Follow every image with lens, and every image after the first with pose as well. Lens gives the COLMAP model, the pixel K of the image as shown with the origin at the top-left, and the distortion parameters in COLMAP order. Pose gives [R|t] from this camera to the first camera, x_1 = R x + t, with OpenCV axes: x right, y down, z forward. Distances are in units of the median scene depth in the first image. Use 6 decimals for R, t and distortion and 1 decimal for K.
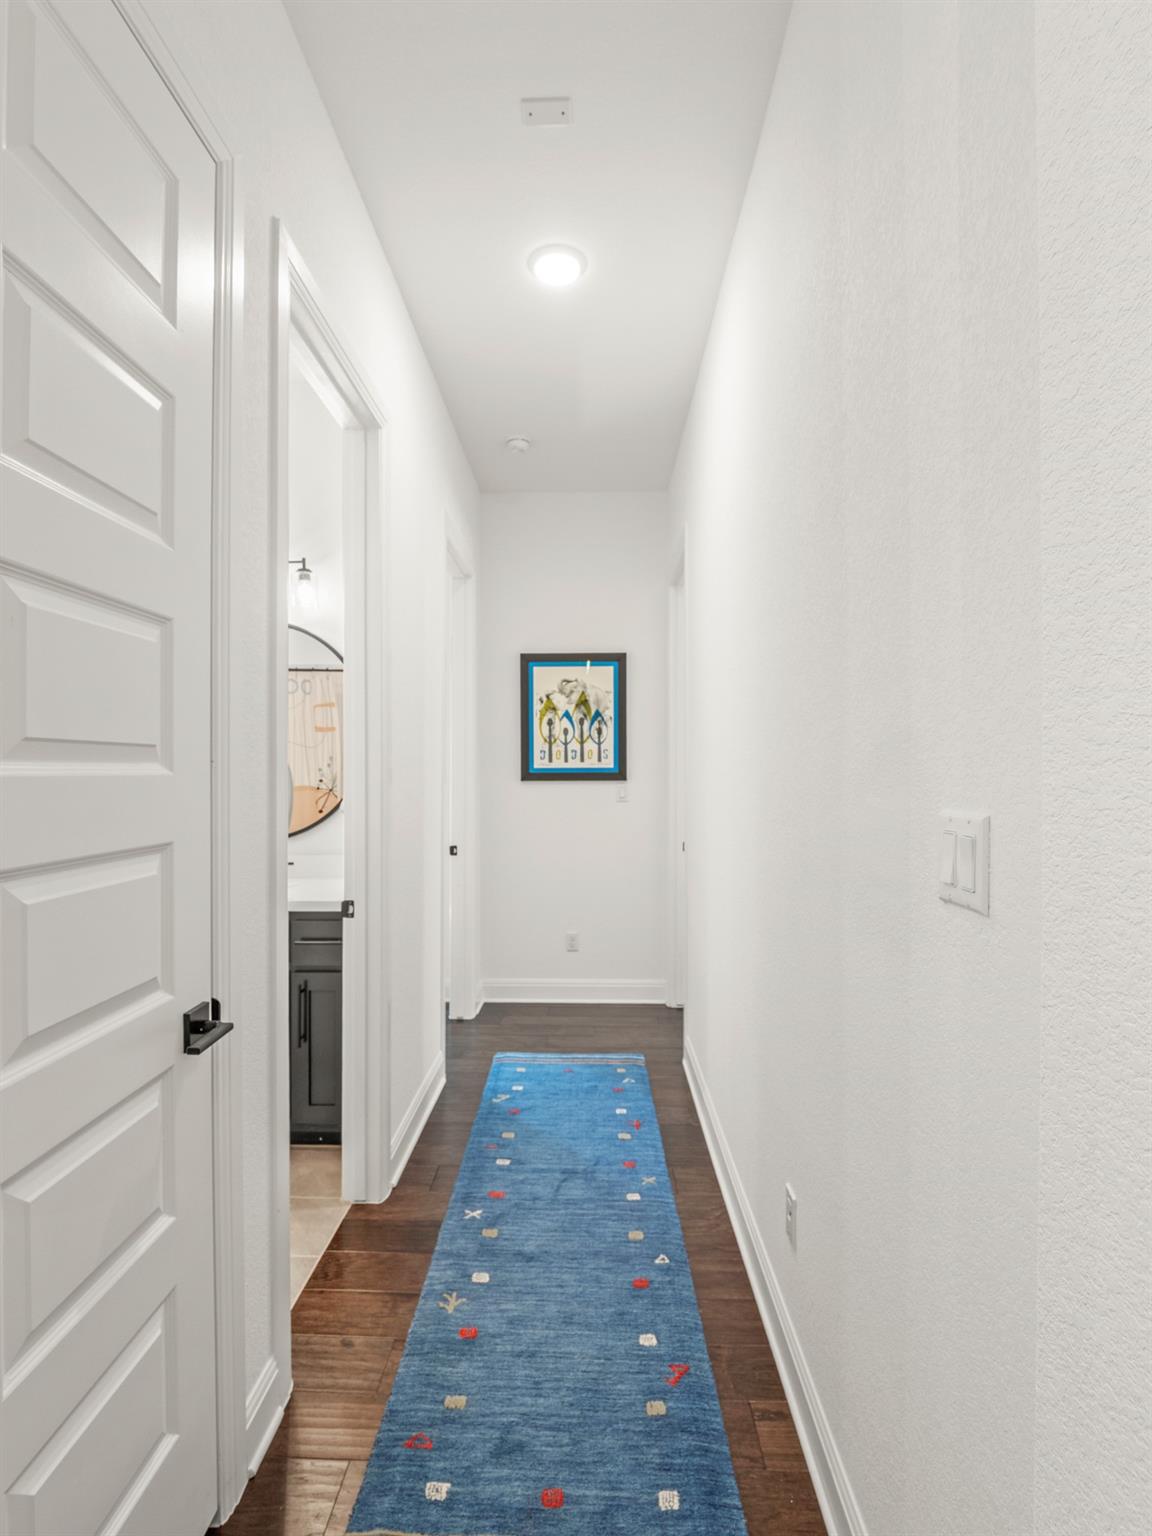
lens RADIAL K [[746.5, 0, 573.2], [0, 746.5, 772.6], [0, 0, 1]] dist [-0.014666, 0.001092]
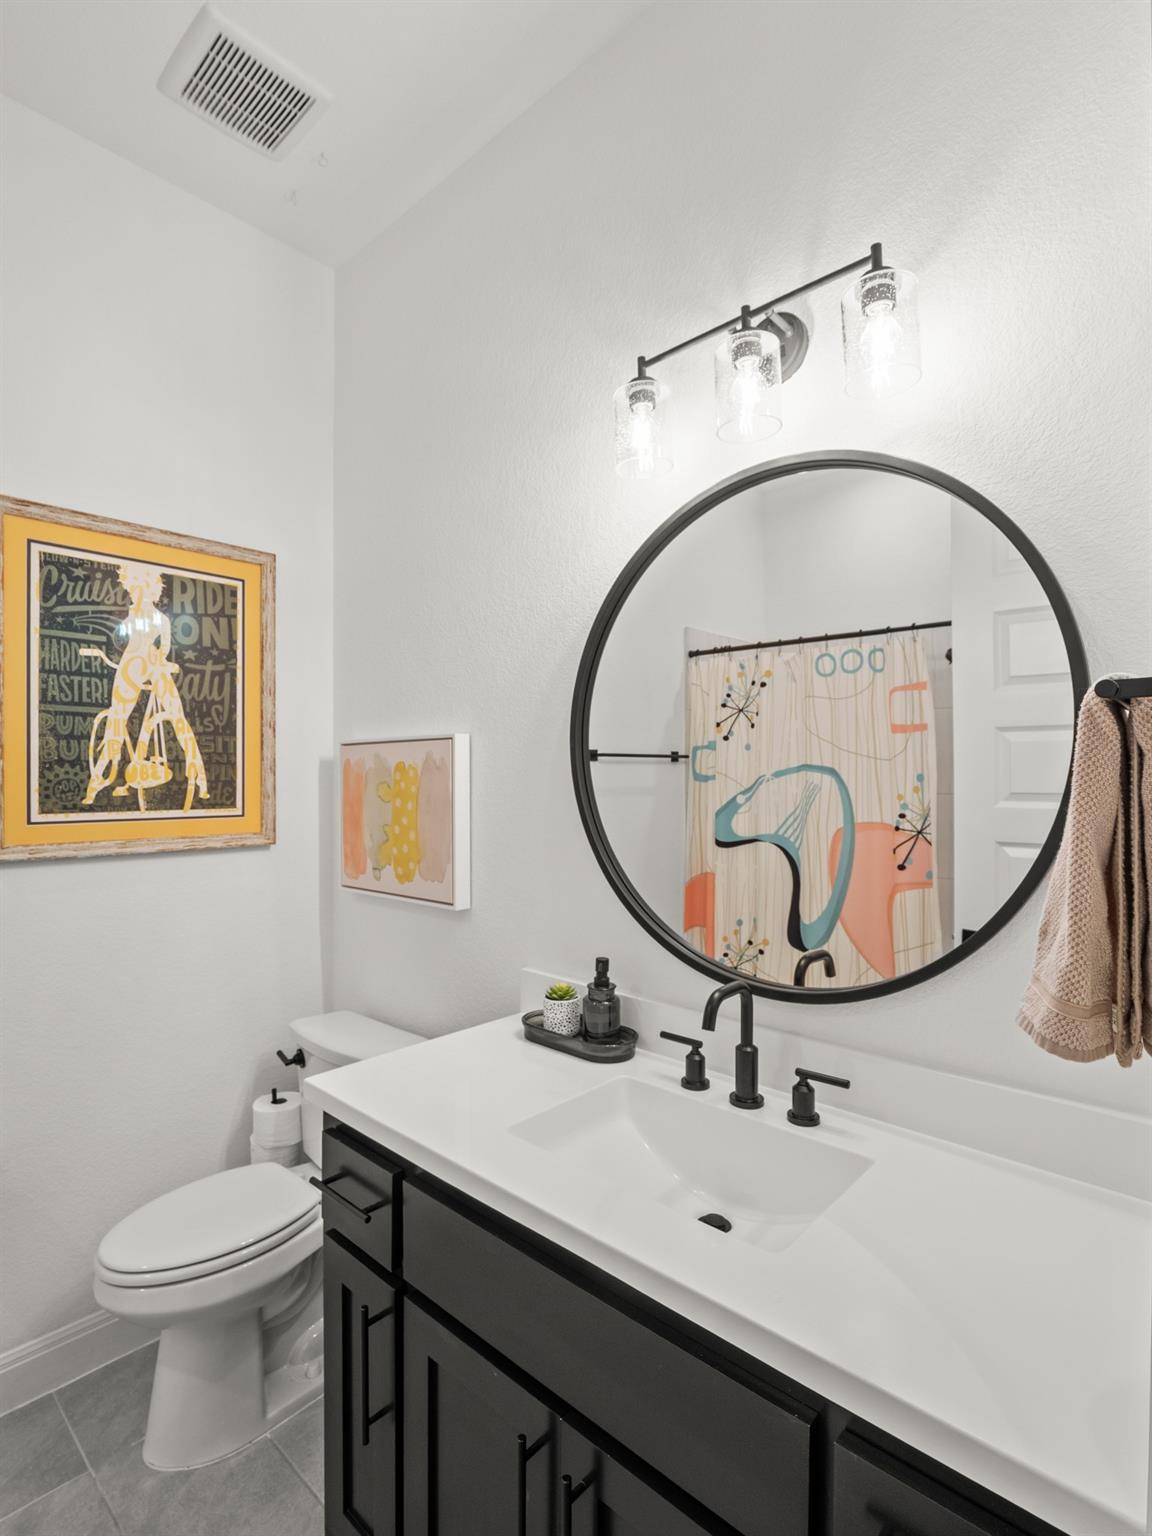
lens RADIAL K [[746.5, 0, 575.2], [0, 746.5, 773.3], [0, 0, 1]] dist [-0.014666, 0.001092]
pose [[0.749390, -0.000646, -0.662128, -0.141478], [-0.005686, 0.999956, -0.007410, -0.016639], [0.662104, 0.009318, 0.749354, 0.385346]]
